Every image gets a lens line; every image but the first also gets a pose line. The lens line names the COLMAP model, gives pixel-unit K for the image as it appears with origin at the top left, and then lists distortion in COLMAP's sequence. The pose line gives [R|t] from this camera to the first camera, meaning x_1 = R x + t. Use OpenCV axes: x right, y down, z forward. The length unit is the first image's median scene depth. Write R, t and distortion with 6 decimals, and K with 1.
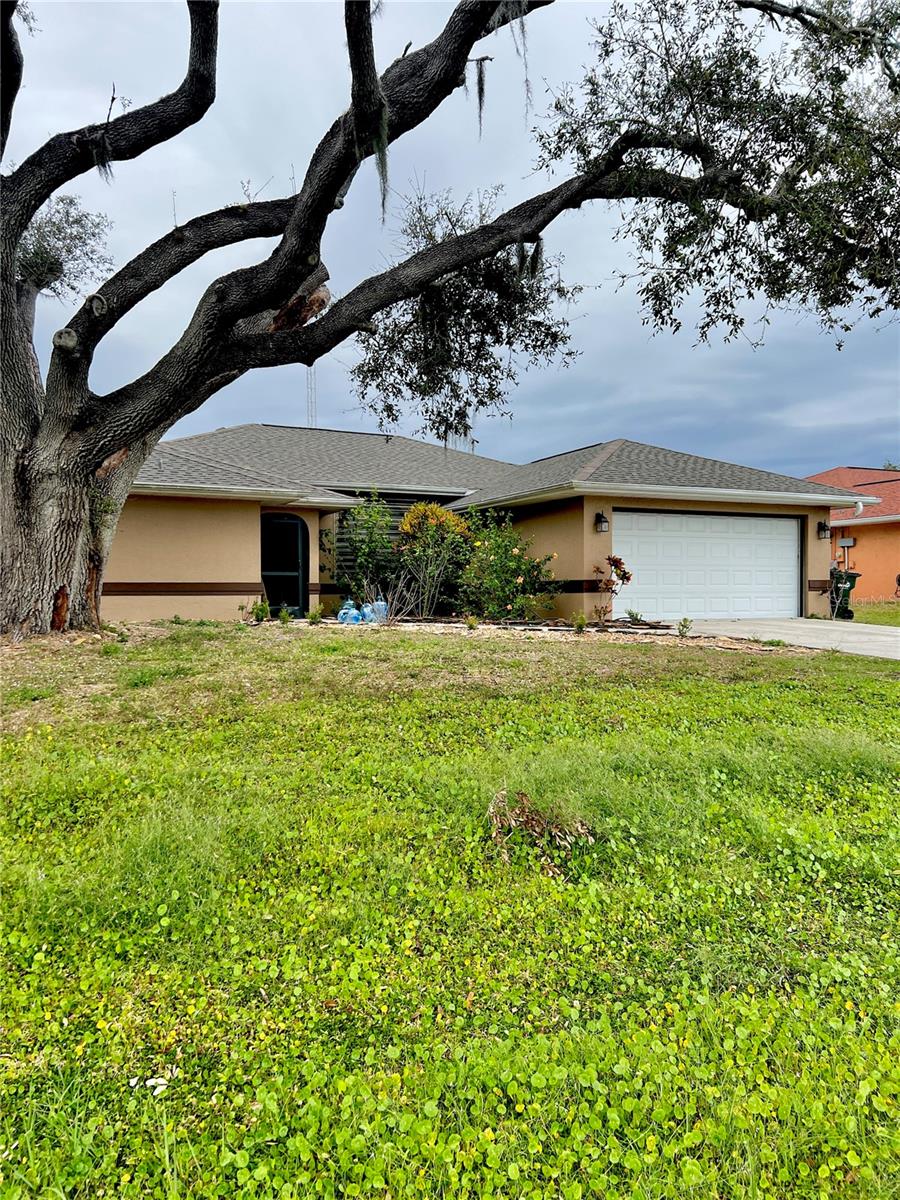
lens RADIAL K [[904.8, 0, 446.6], [0, 904.8, 601.8], [0, 0, 1]] dist [0.047629, -0.044514]
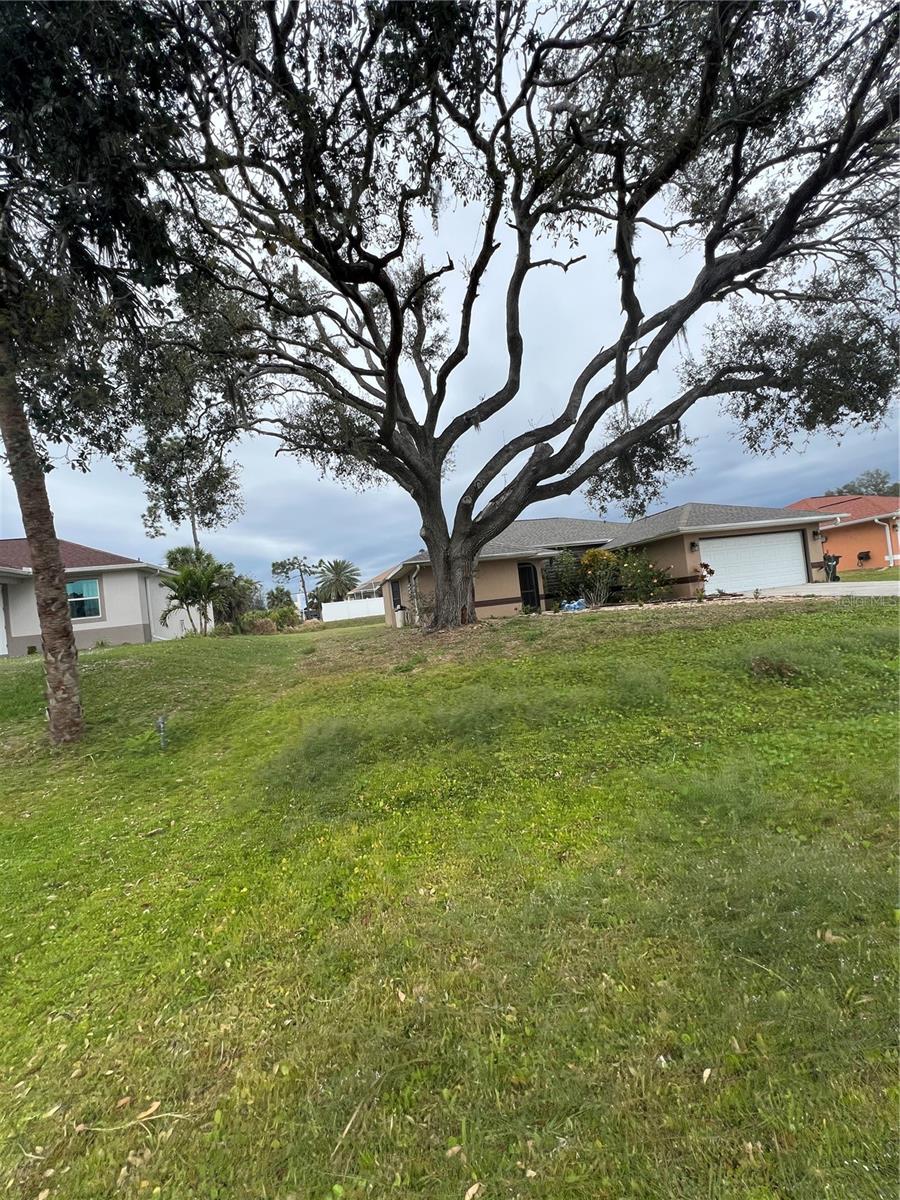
lens RADIAL K [[485.6, 0, 446.5], [0, 485.6, 600.3], [0, 0, 1]] dist [0.001326, 0.000765]
pose [[0.970236, -0.109199, -0.216143, -0.162572], [0.106123, 0.994018, -0.025823, -0.001354], [0.217670, 0.002117, 0.976020, -0.177129]]
